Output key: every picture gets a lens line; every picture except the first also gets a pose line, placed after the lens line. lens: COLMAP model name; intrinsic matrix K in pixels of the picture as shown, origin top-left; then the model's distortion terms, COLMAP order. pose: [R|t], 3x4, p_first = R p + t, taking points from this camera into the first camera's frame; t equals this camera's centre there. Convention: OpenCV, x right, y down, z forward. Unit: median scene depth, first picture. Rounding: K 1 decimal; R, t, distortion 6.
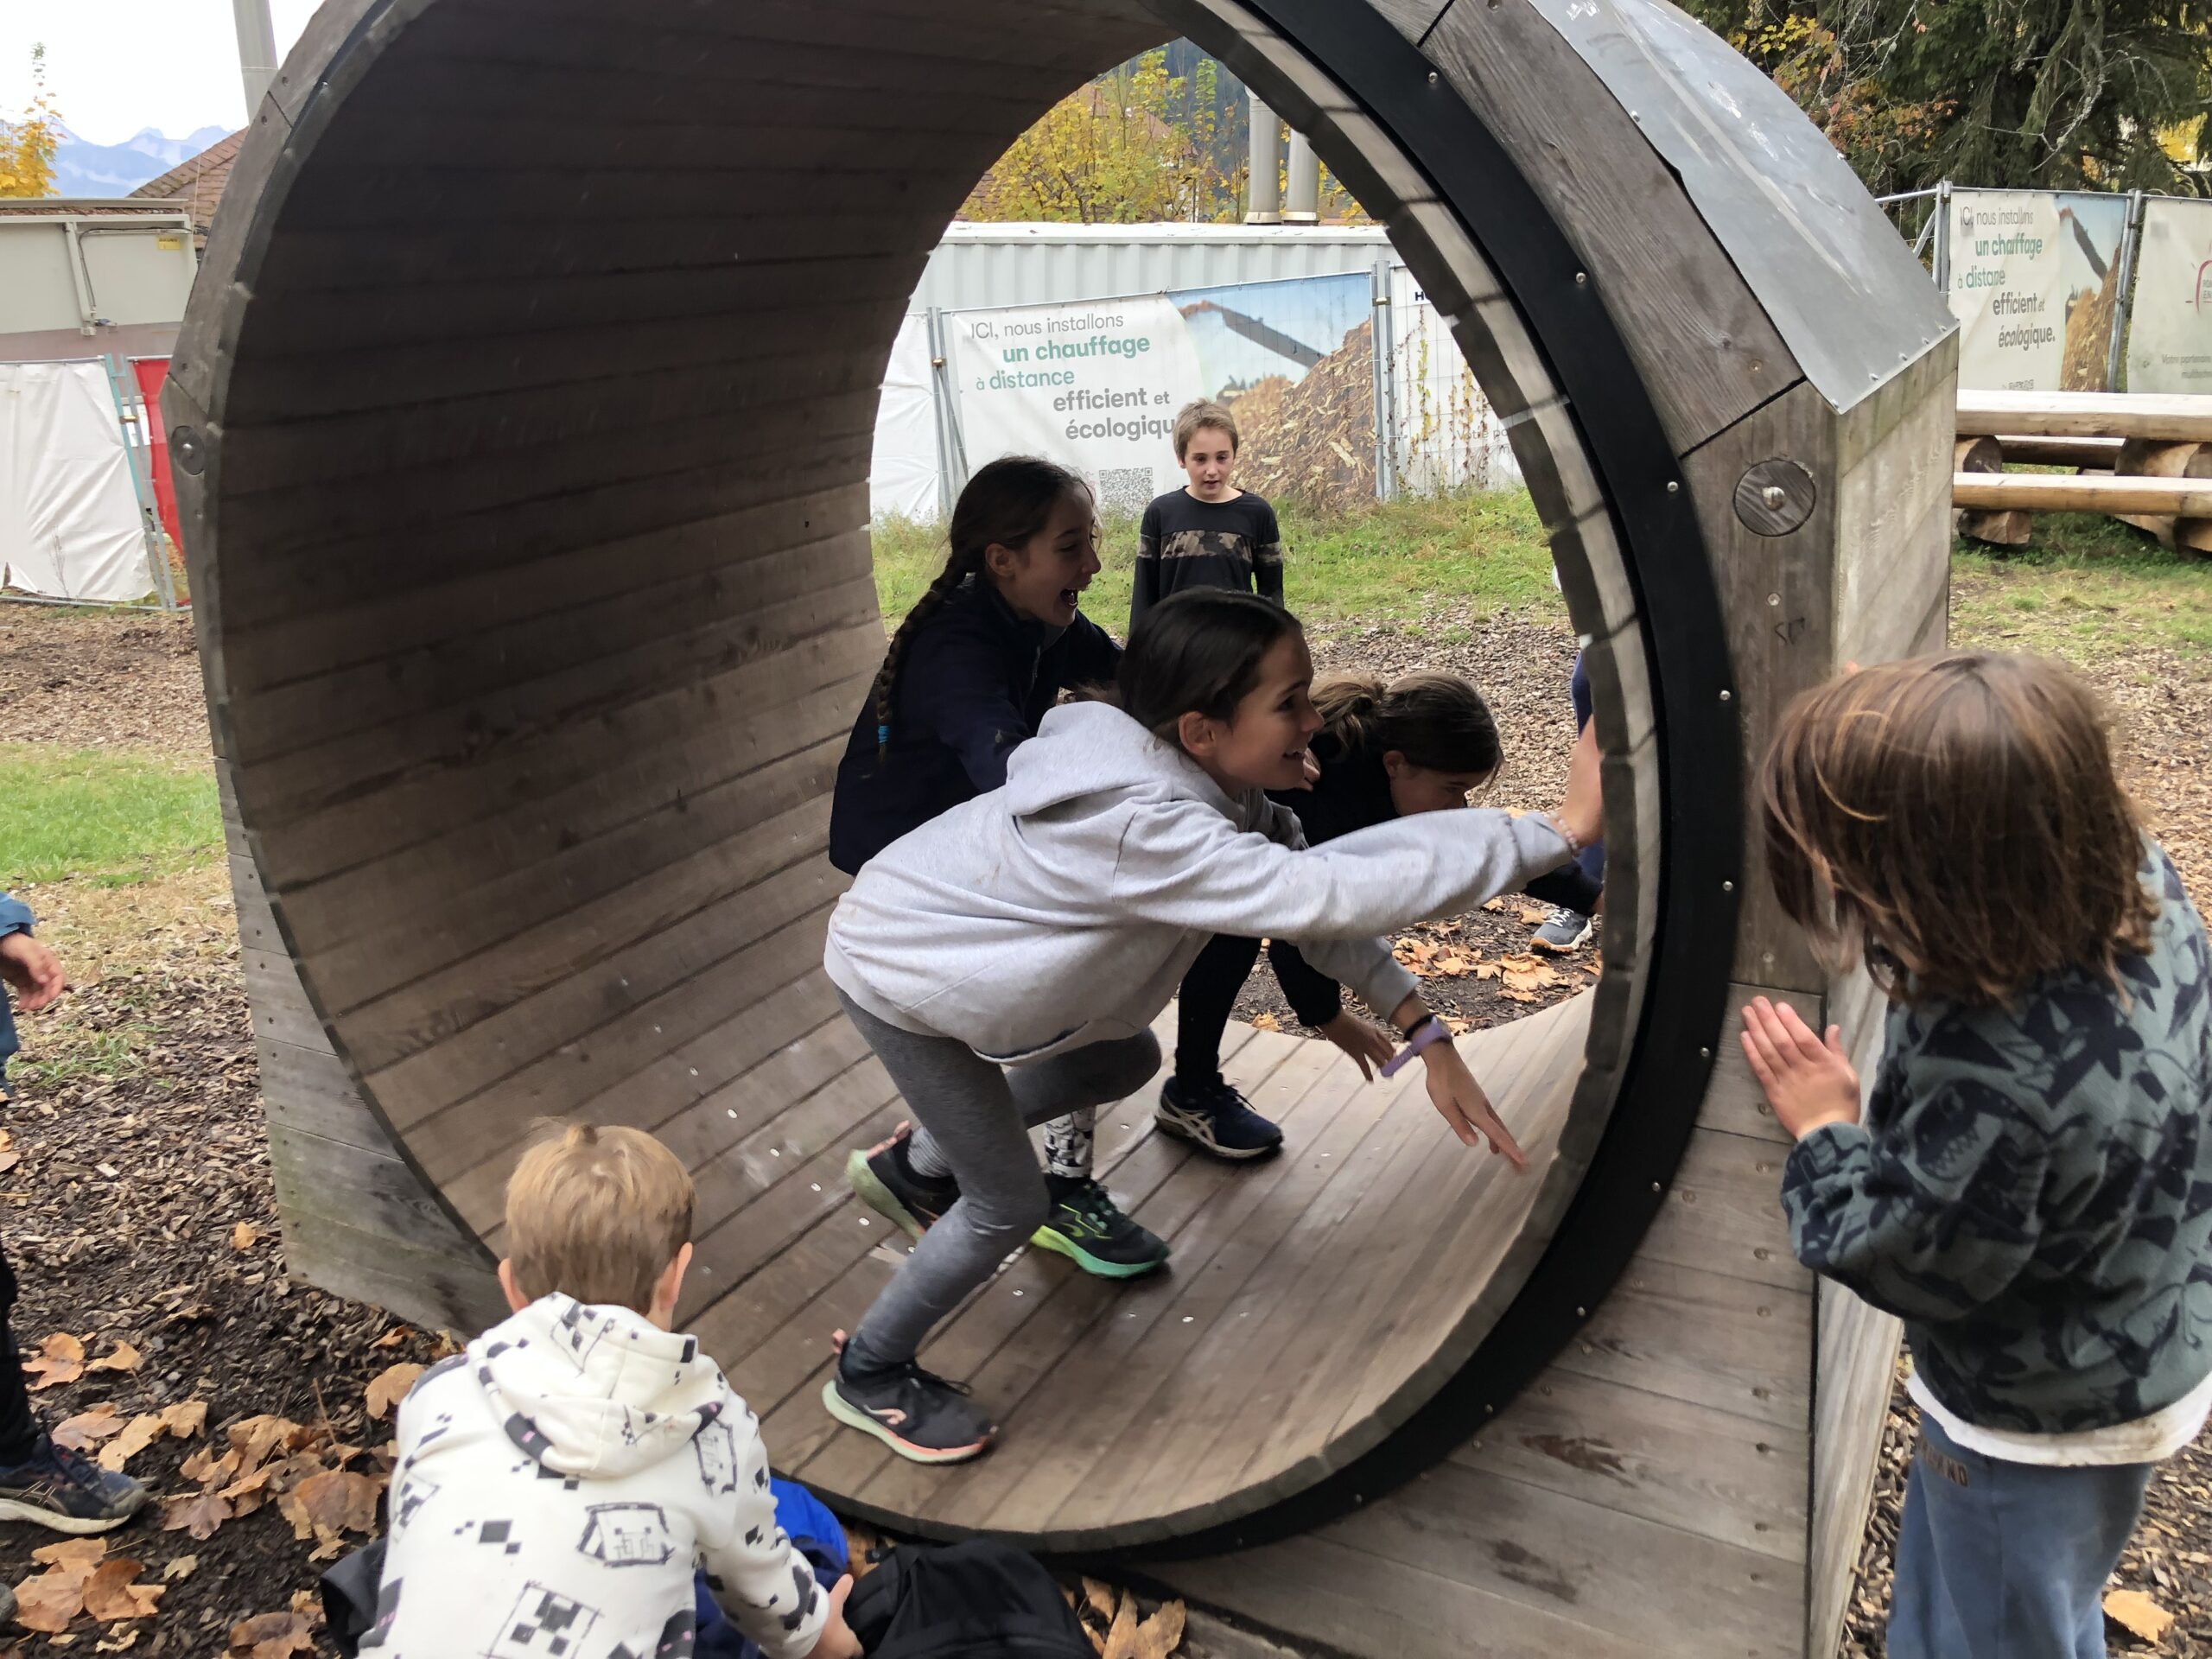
lens RADIAL K [[1837.8, 0, 778.9], [0, 1837.8, 831.9], [0, 0, 1]] dist [0.079221, -0.103632]
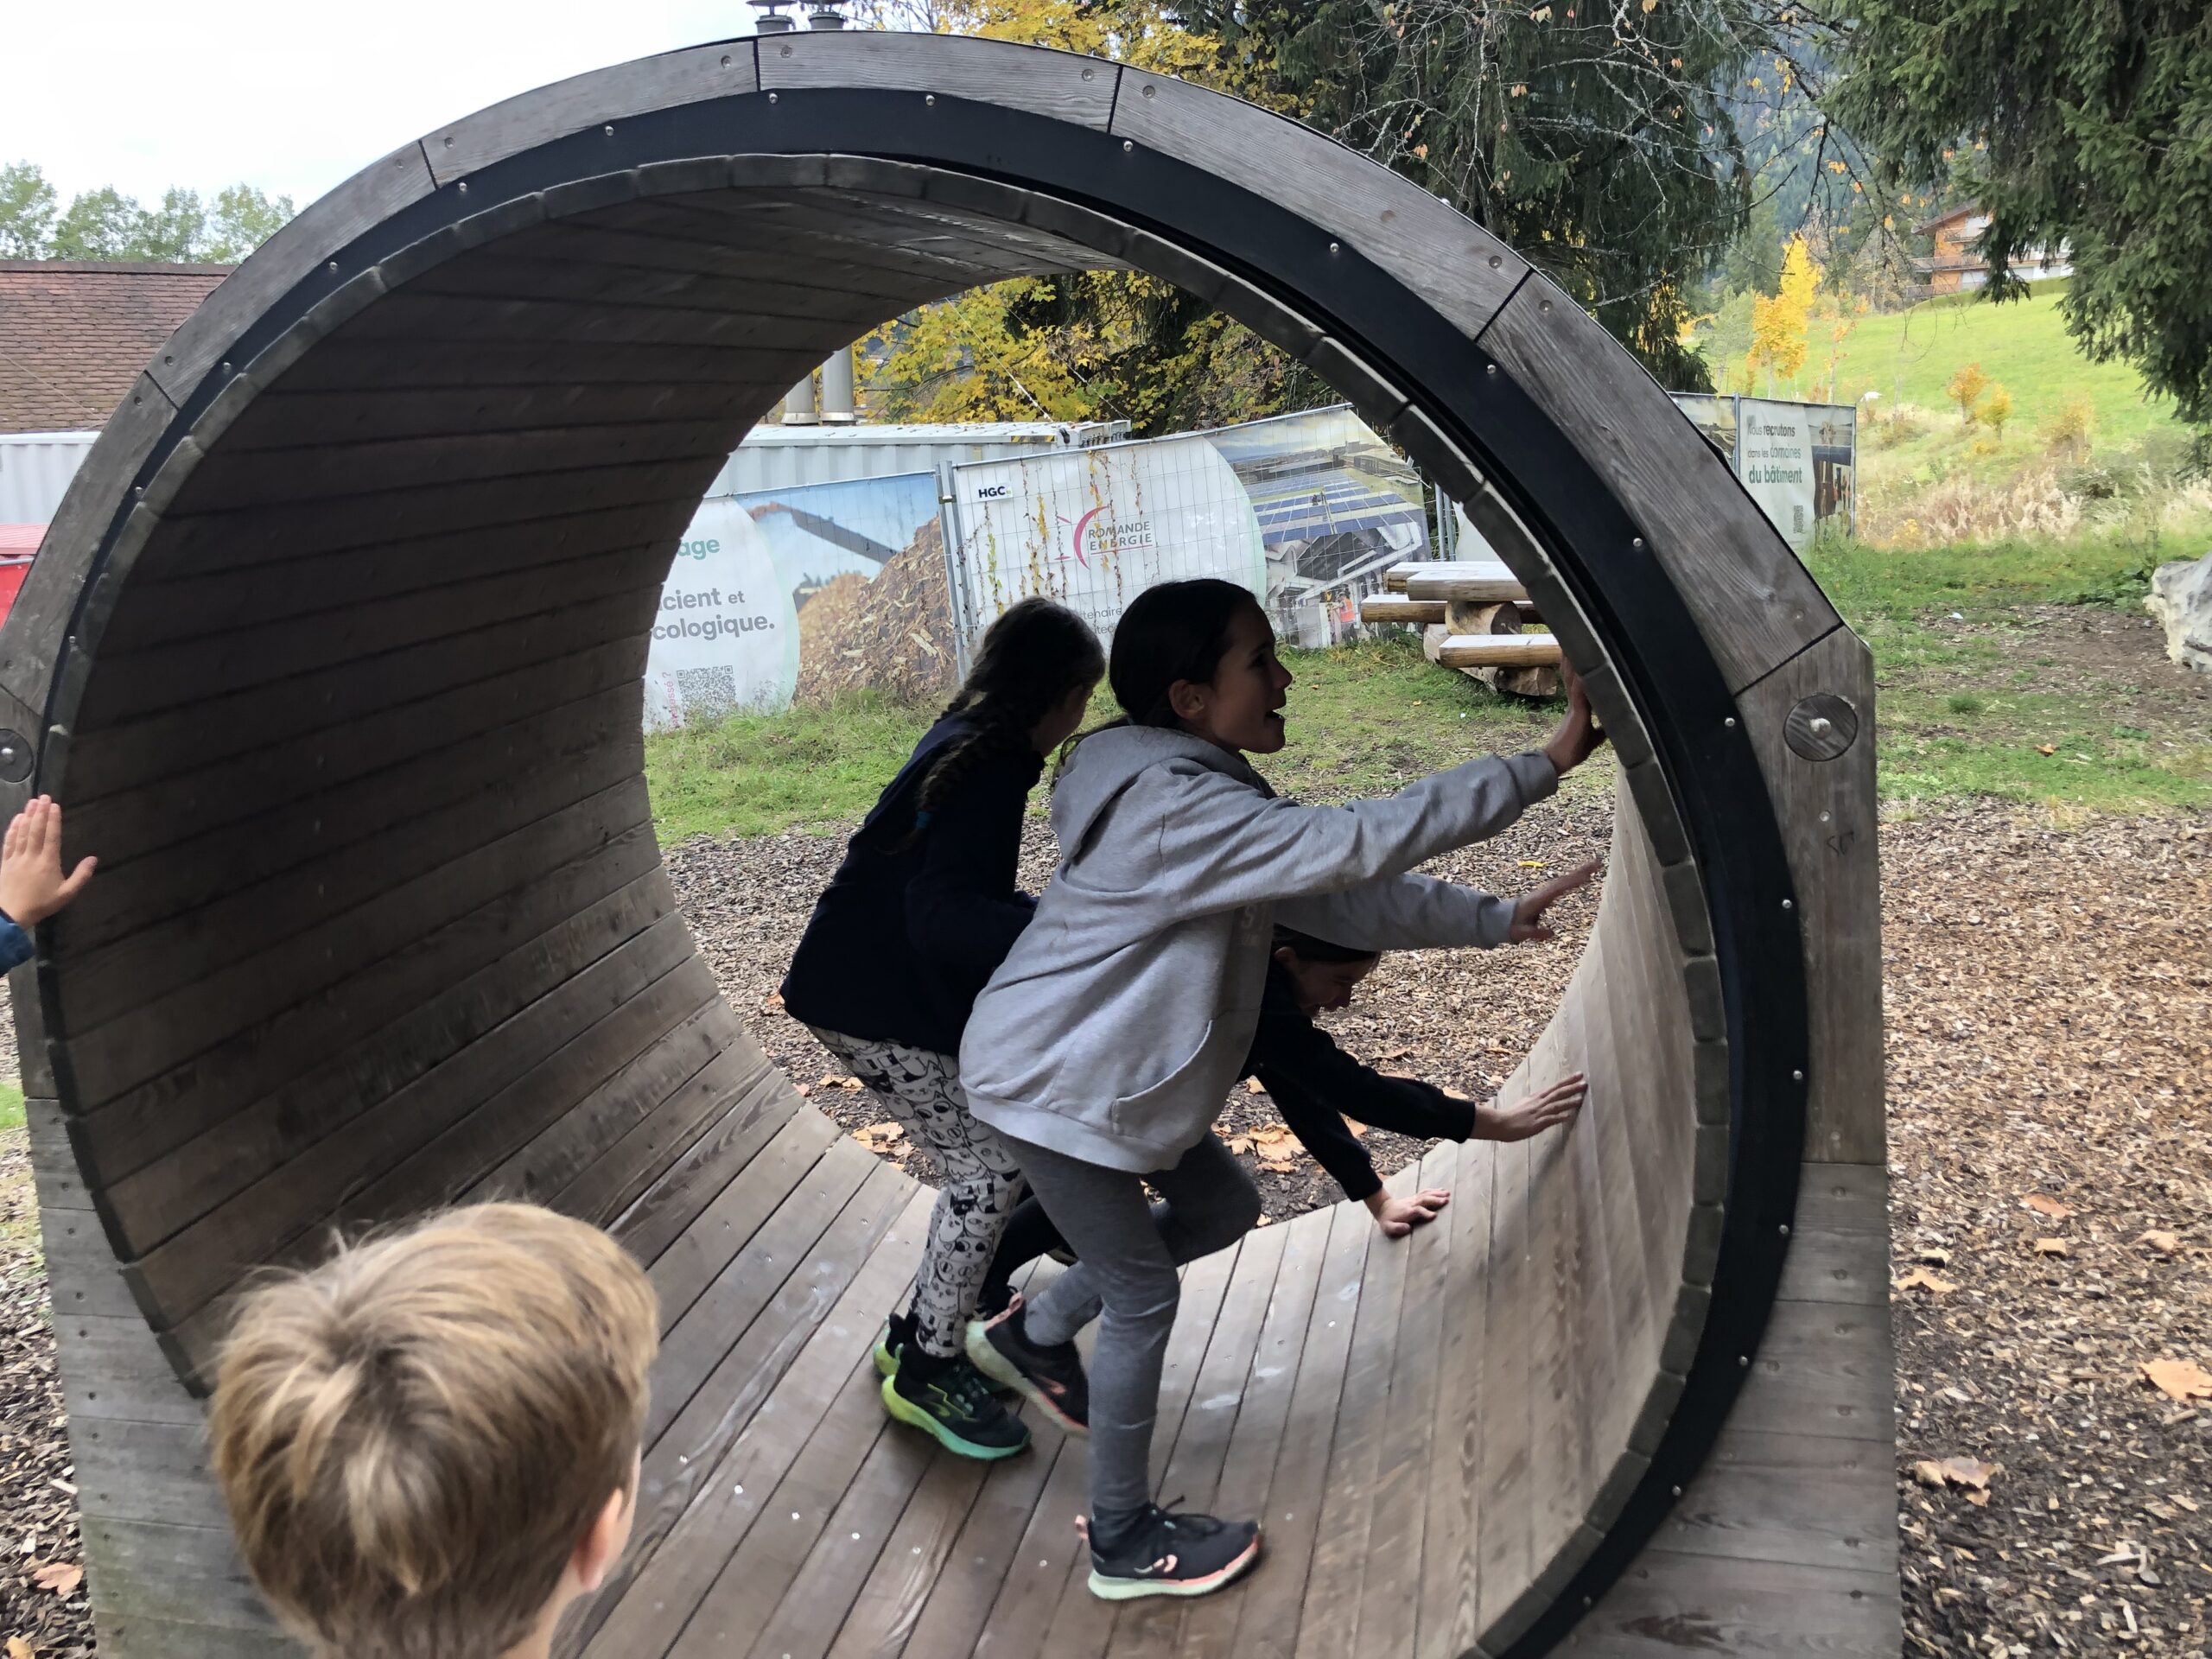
lens RADIAL K [[1921.6, 0, 844.9], [0, 1921.6, 837.5], [0, 0, 1]] dist [0.068474, -0.114935]
pose [[0.960976, -0.082884, 0.263922, -0.099780], [0.110473, 0.989663, -0.091448, -0.021013], [-0.253614, 0.117036, 0.960199, 0.010943]]
